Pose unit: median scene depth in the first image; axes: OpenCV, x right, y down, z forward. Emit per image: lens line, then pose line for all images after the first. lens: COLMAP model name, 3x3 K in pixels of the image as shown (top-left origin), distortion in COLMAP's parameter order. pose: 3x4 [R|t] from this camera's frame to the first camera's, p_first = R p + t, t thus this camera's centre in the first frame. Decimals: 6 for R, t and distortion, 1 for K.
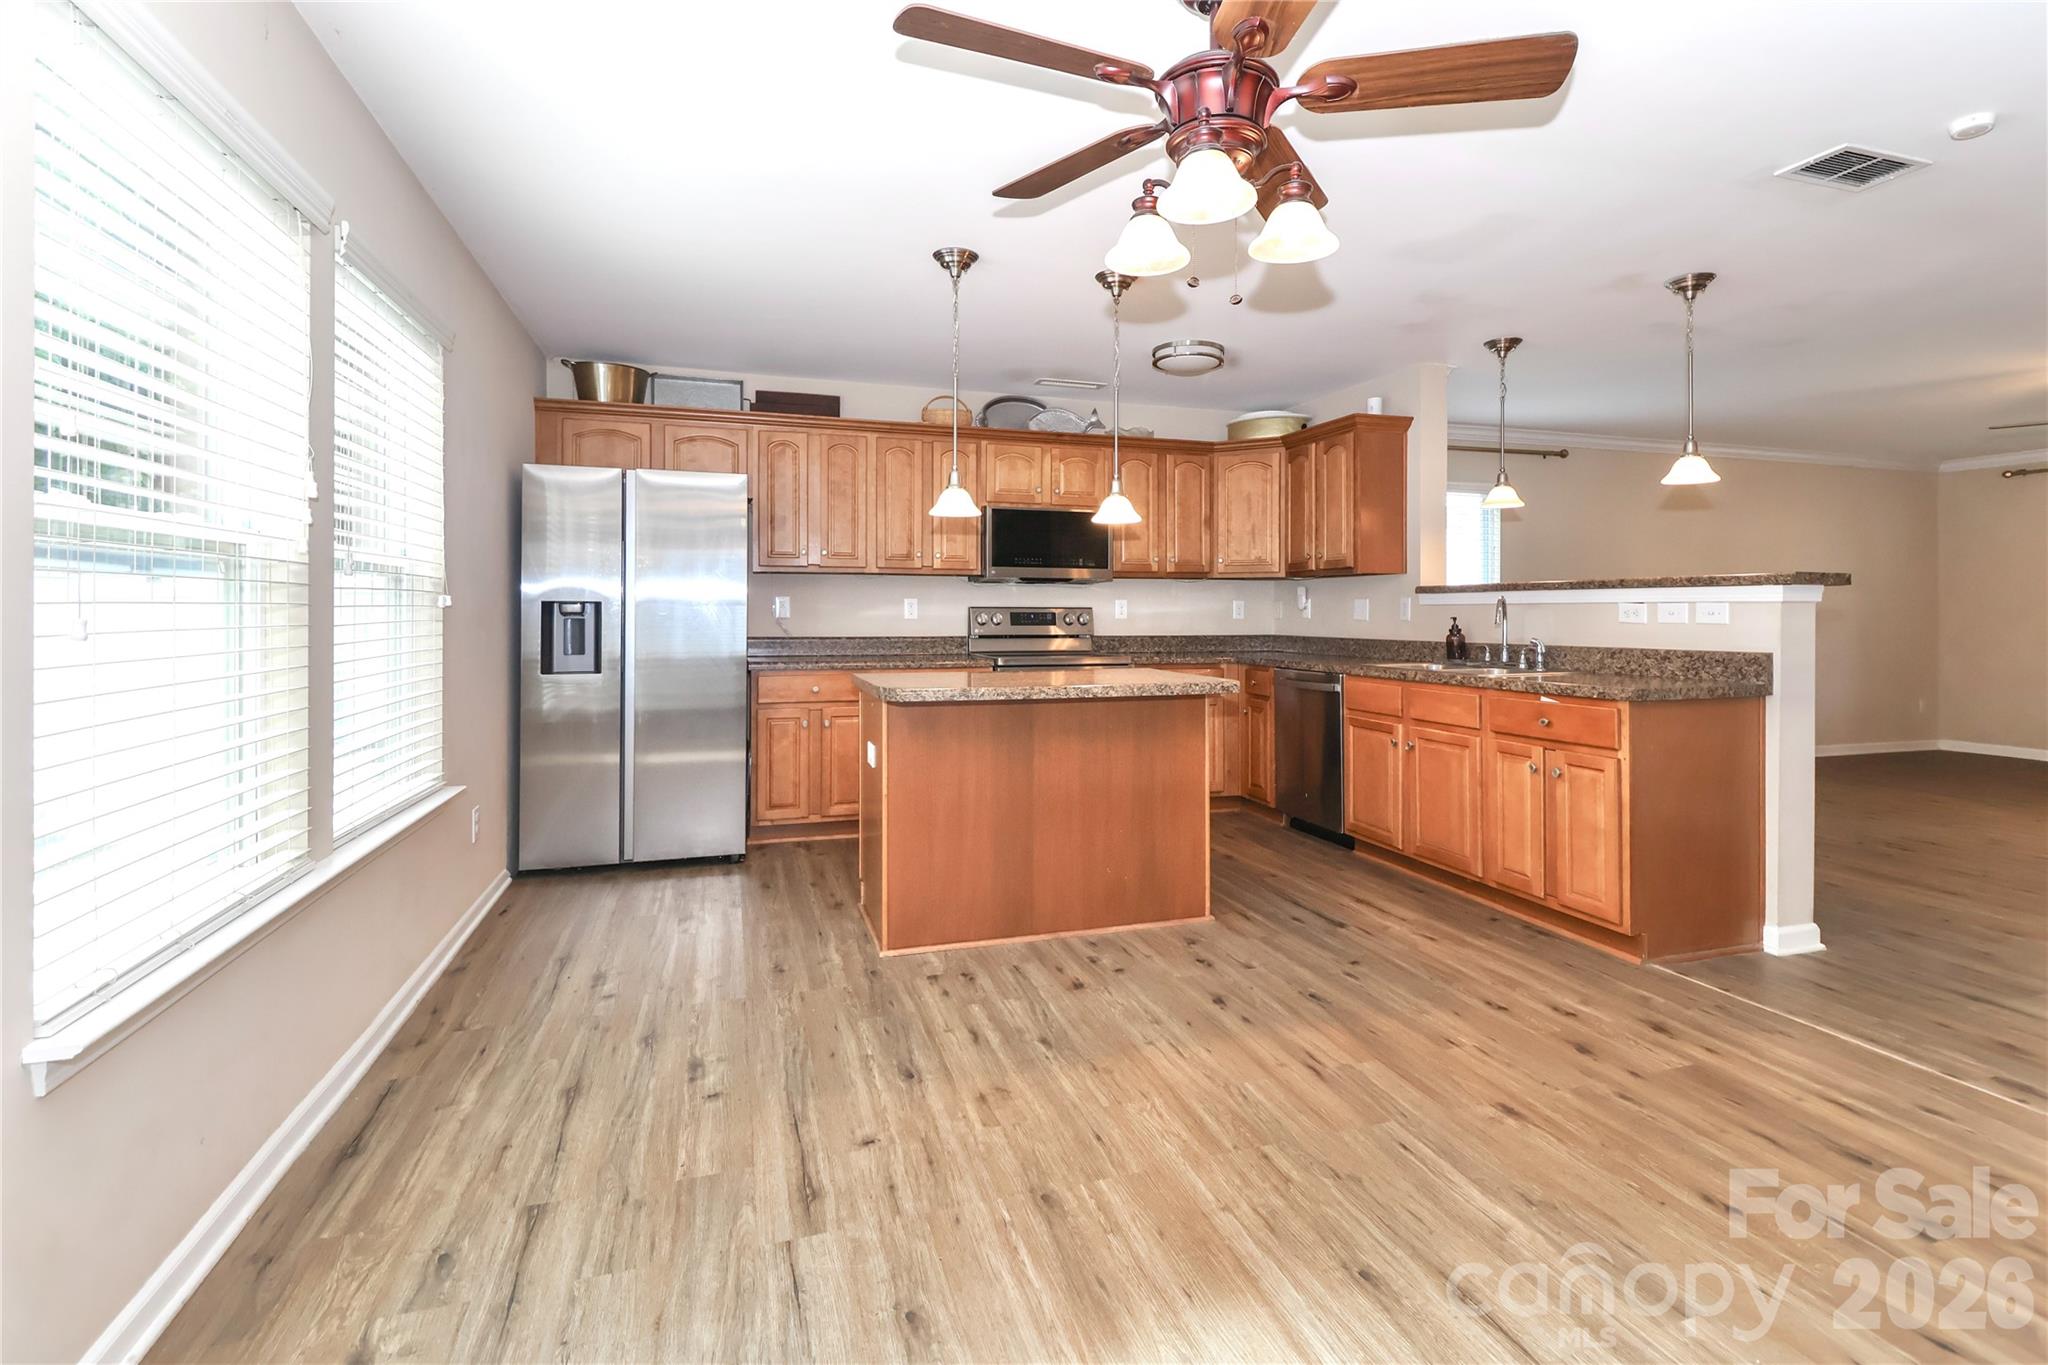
lens RADIAL K [[960.8, 0, 1042.0], [0, 960.8, 602.9], [0, 0, 1]] dist [0.008501, -0.000713]
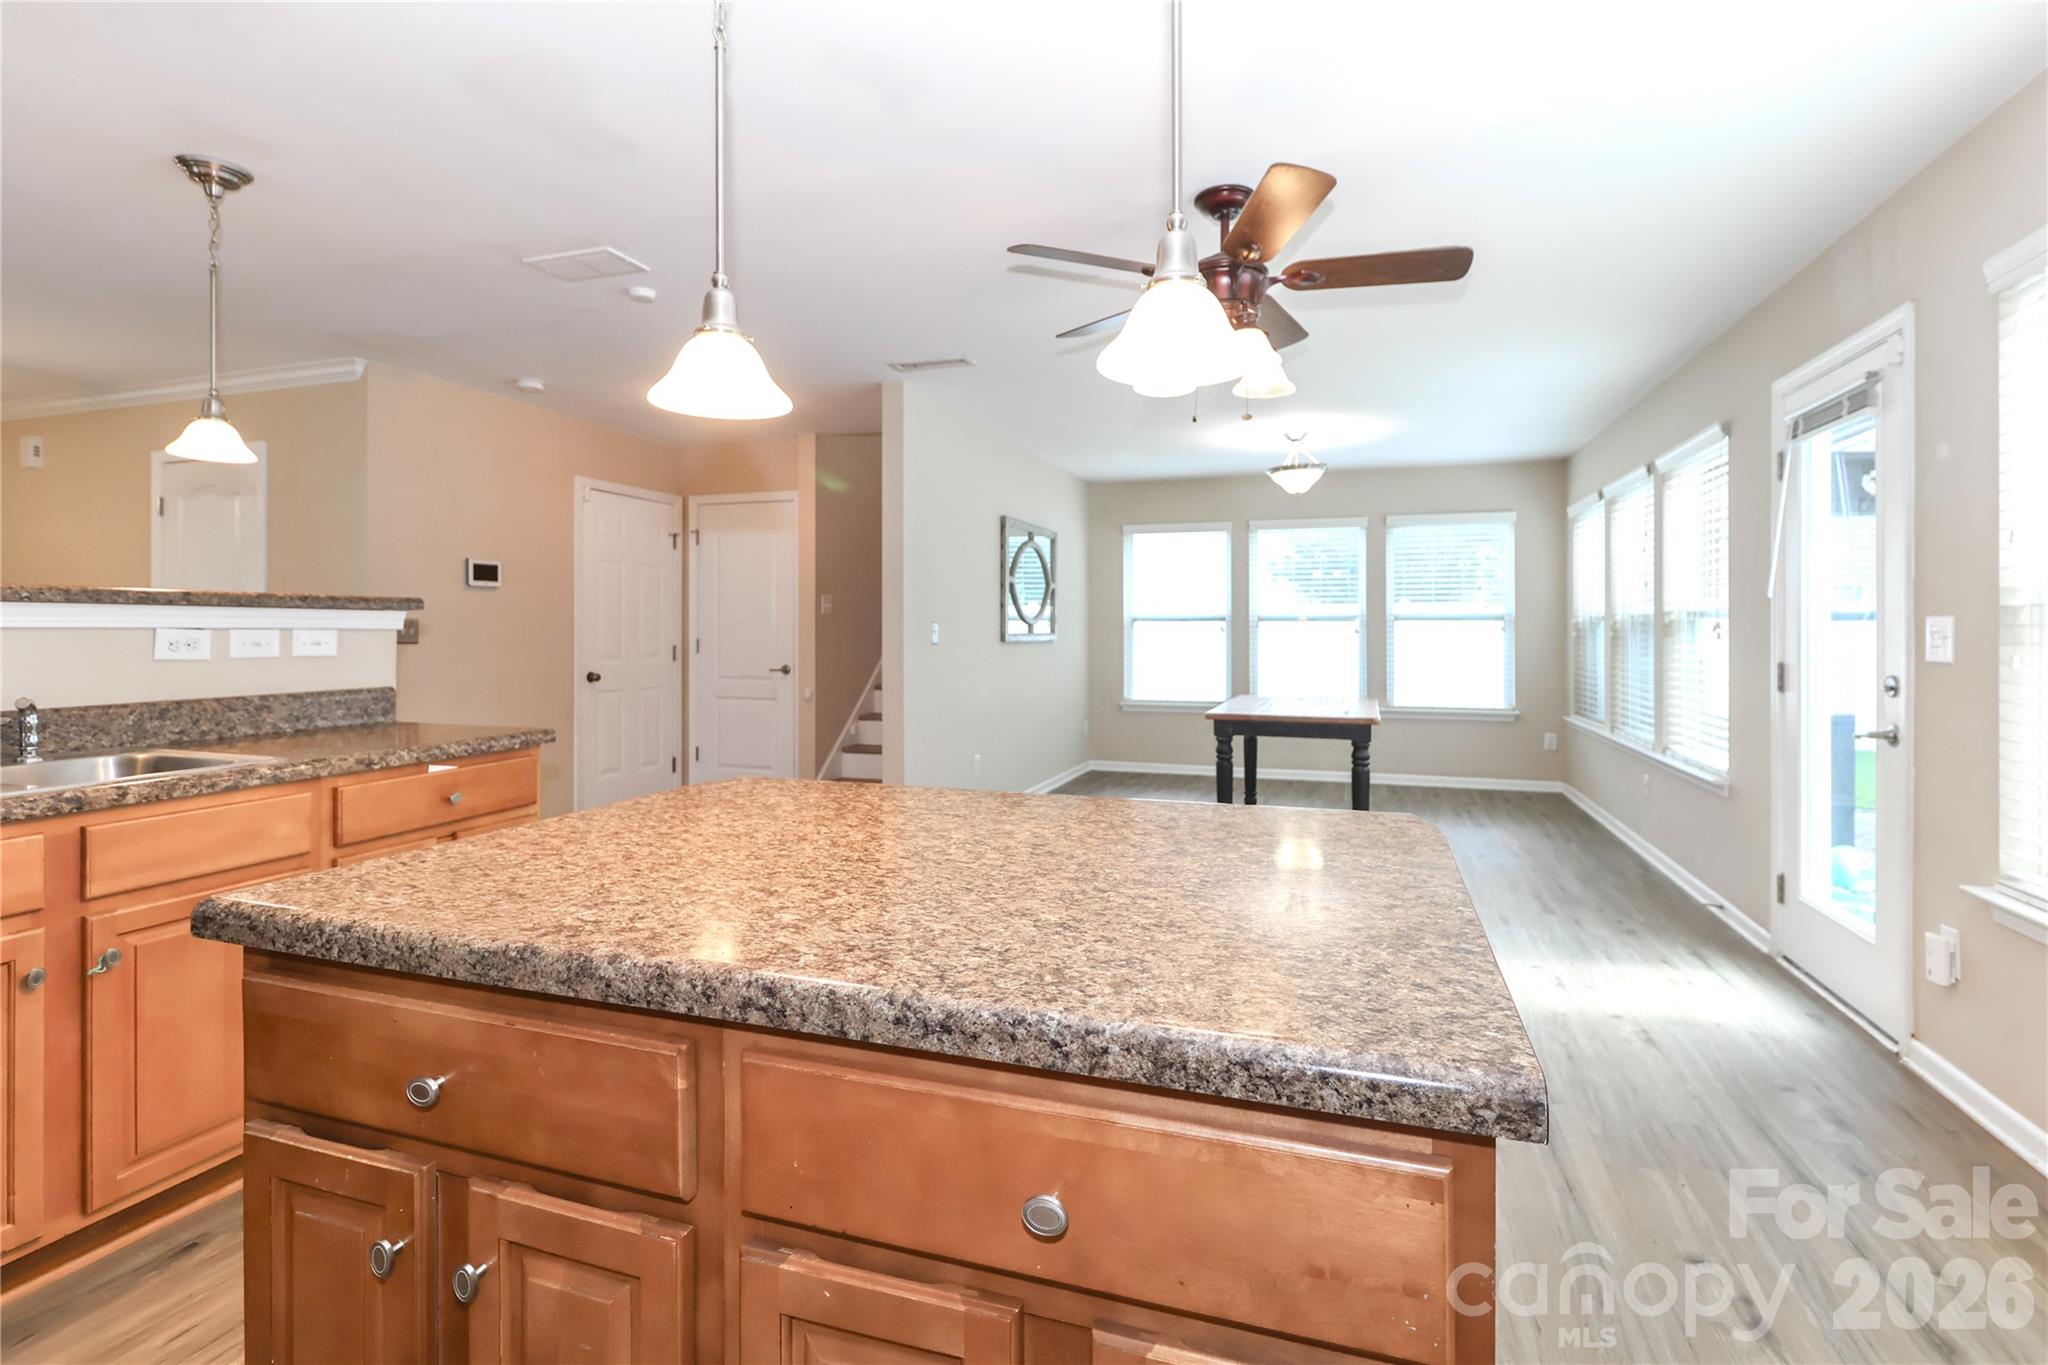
lens RADIAL K [[969.5, 0, 1052.9], [0, 969.5, 635.9], [0, 0, 1]] dist [0.001604, -0.000429]
pose [[-0.808086, -0.007219, 0.589020, -0.188810], [-0.008585, 0.999963, 0.000478, -0.000466], [-0.589002, -0.004670, -0.808118, 0.957984]]
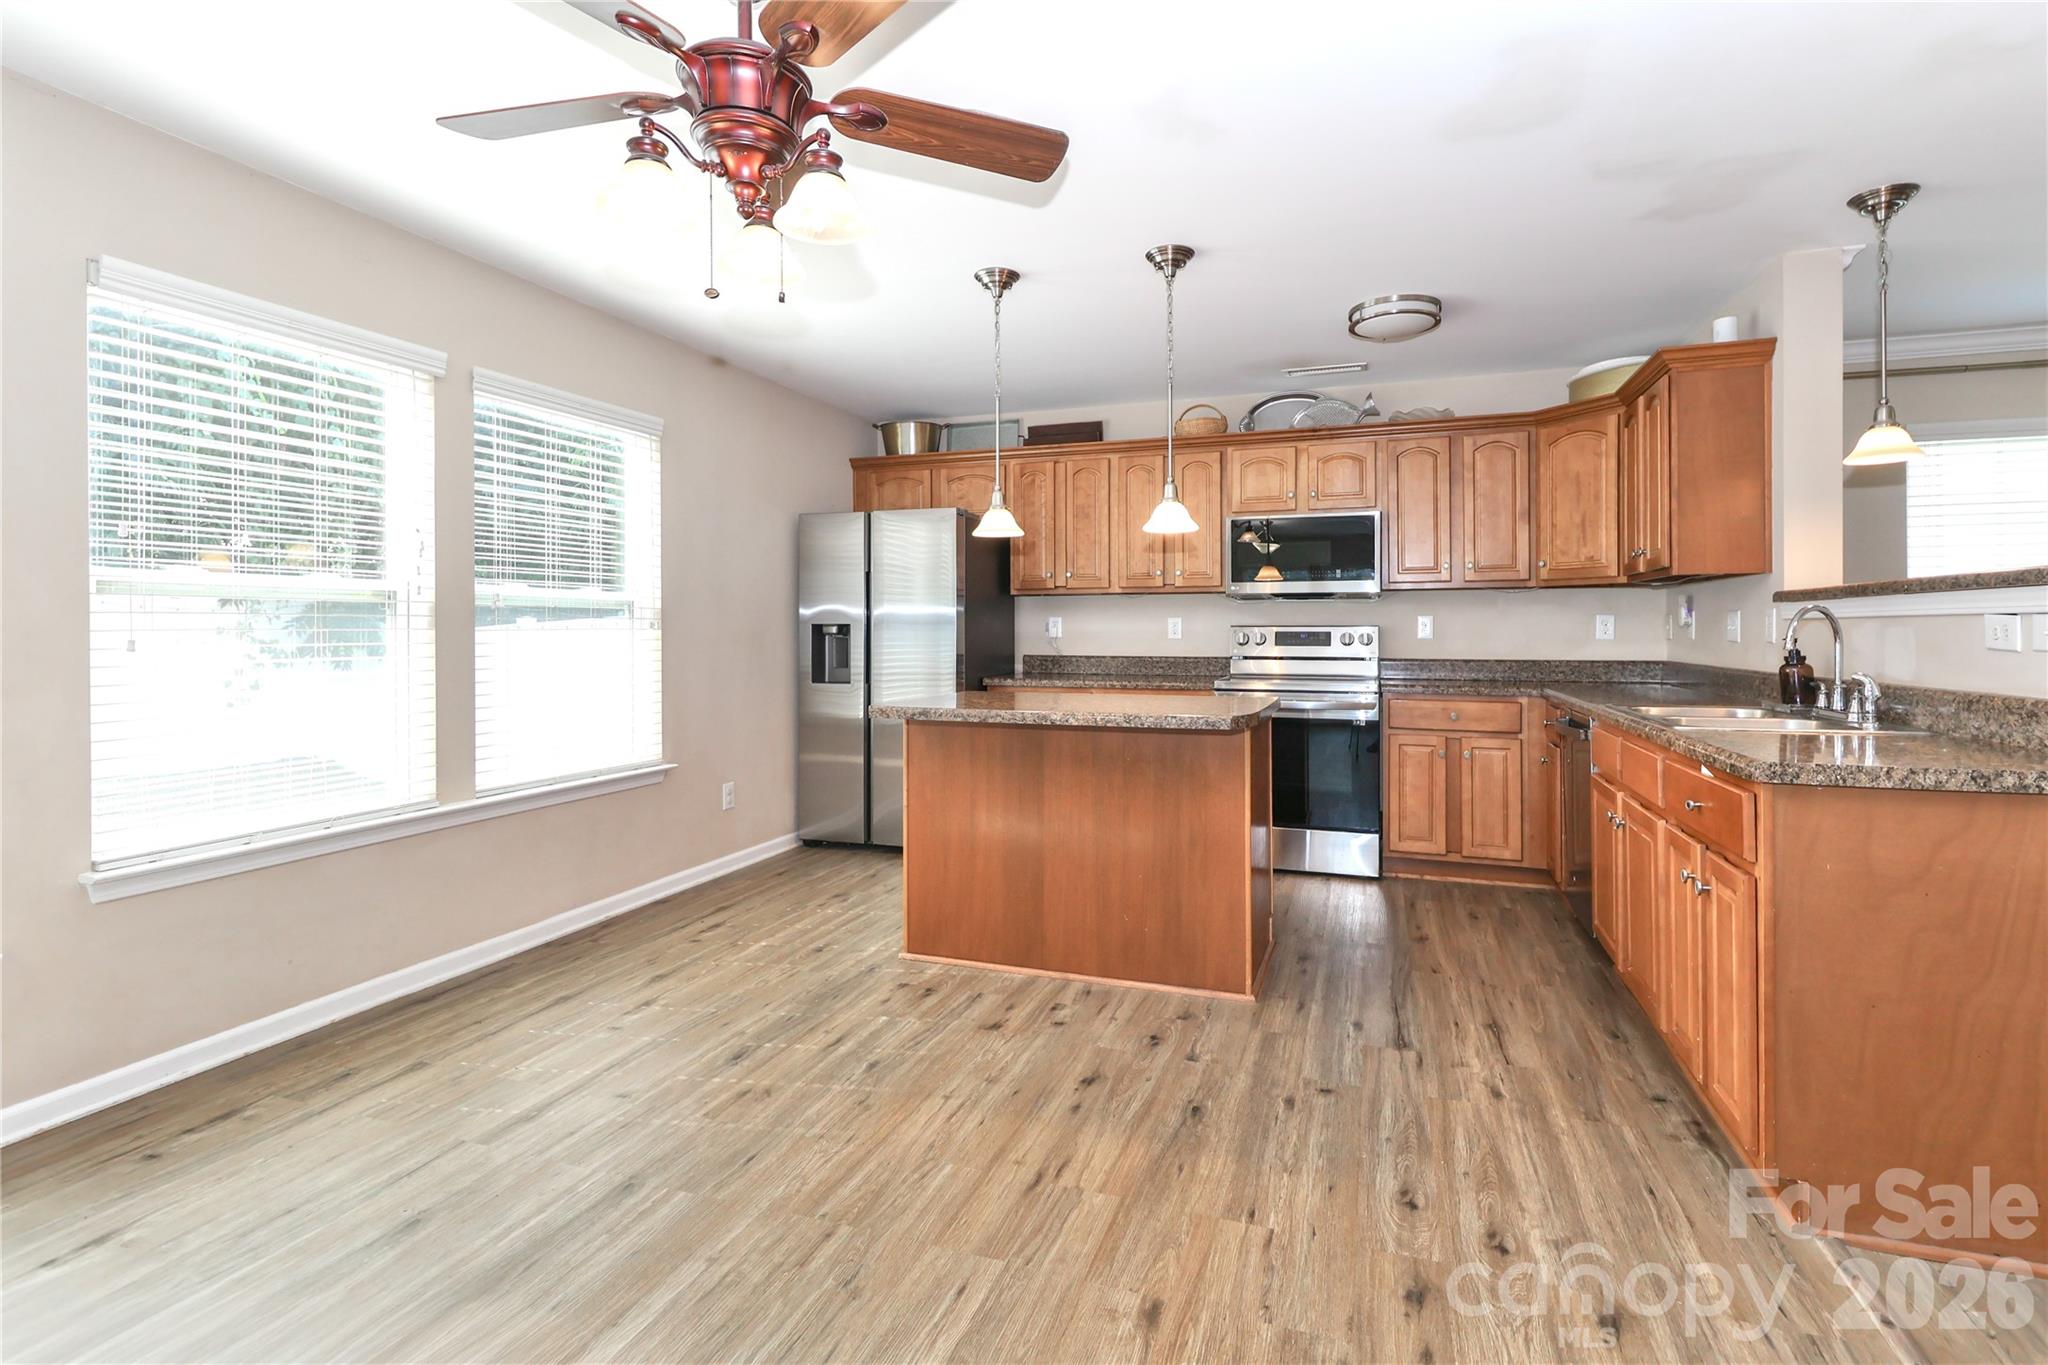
lens RADIAL K [[952.0, 0, 1049.1], [0, 952.0, 626.4], [0, 0, 1]] dist [0.016519, -0.010697]
pose [[0.798765, -0.005525, -0.601618, 0.407737], [0.009277, 0.999952, 0.003134, 0.000168], [0.601572, -0.008084, 0.798778, 0.177275]]
